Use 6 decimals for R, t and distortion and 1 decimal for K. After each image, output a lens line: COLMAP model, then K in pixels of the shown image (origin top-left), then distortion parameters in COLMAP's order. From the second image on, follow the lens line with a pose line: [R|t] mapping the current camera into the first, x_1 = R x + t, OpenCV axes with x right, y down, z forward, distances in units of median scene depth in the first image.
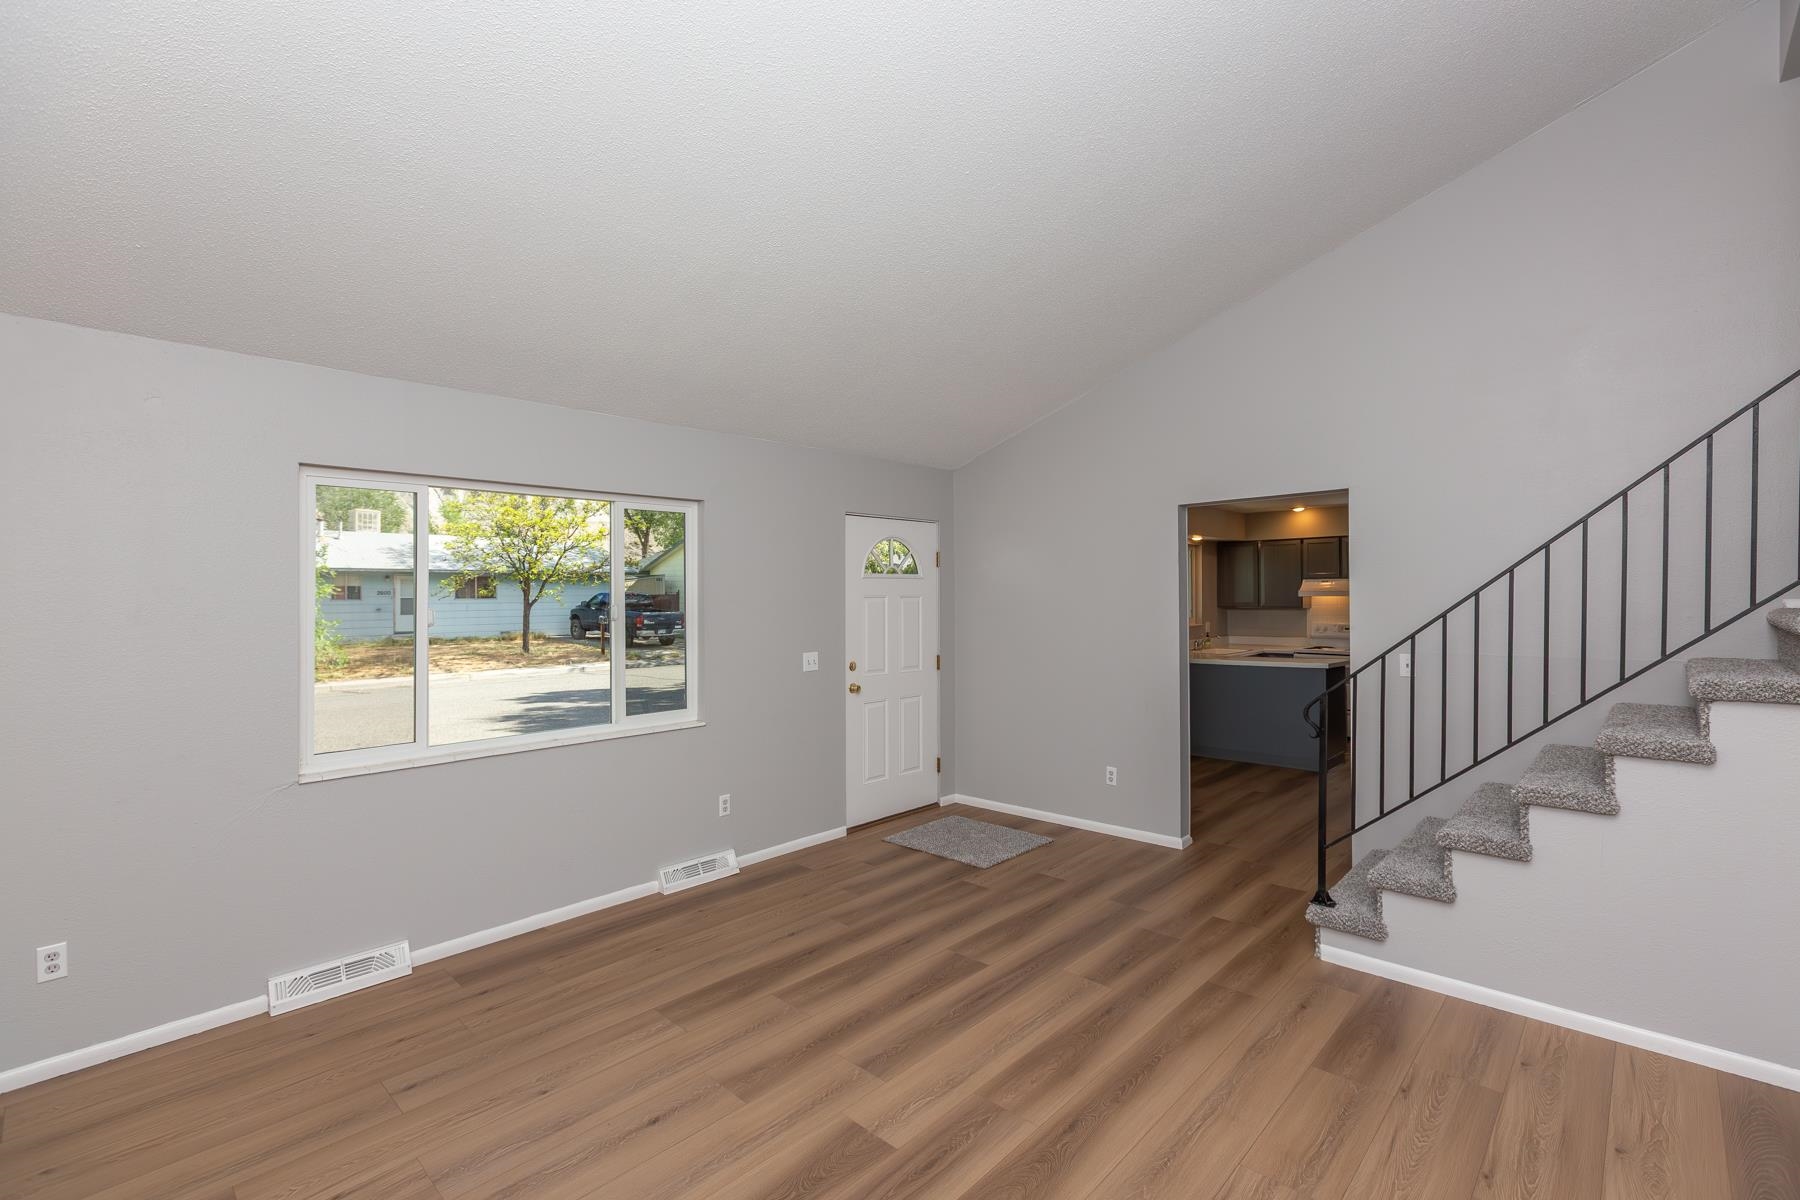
lens RADIAL K [[807.8, 0, 896.5], [0, 807.8, 595.8], [0, 0, 1]] dist [0.006872, -0.002747]
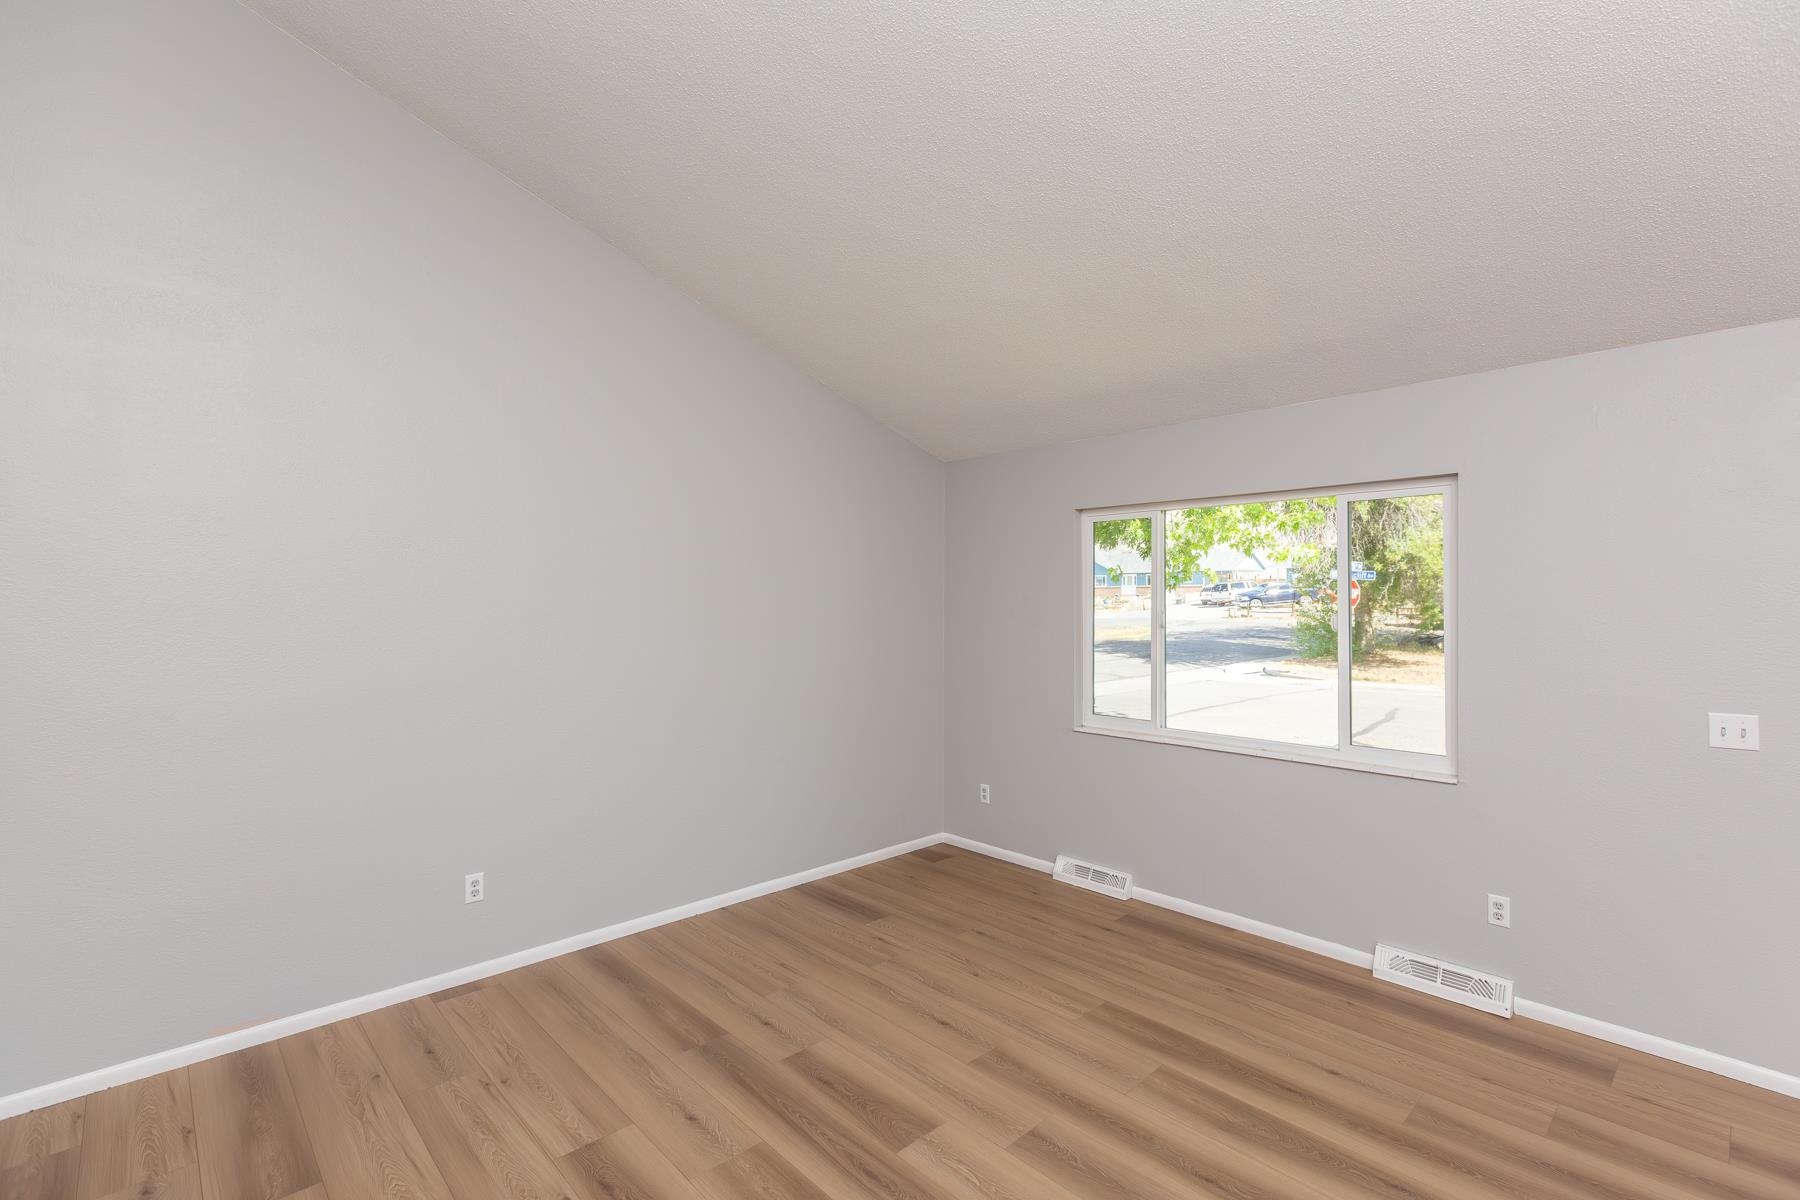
lens RADIAL K [[807.8, 0, 896.3], [0, 807.8, 604.2], [0, 0, 1]] dist [0.006872, -0.002747]
pose [[-0.067293, 0.006348, -0.997713, 0.713523], [-0.001745, 0.999977, 0.006480, -0.005232], [0.997732, 0.002177, -0.067280, 0.759125]]
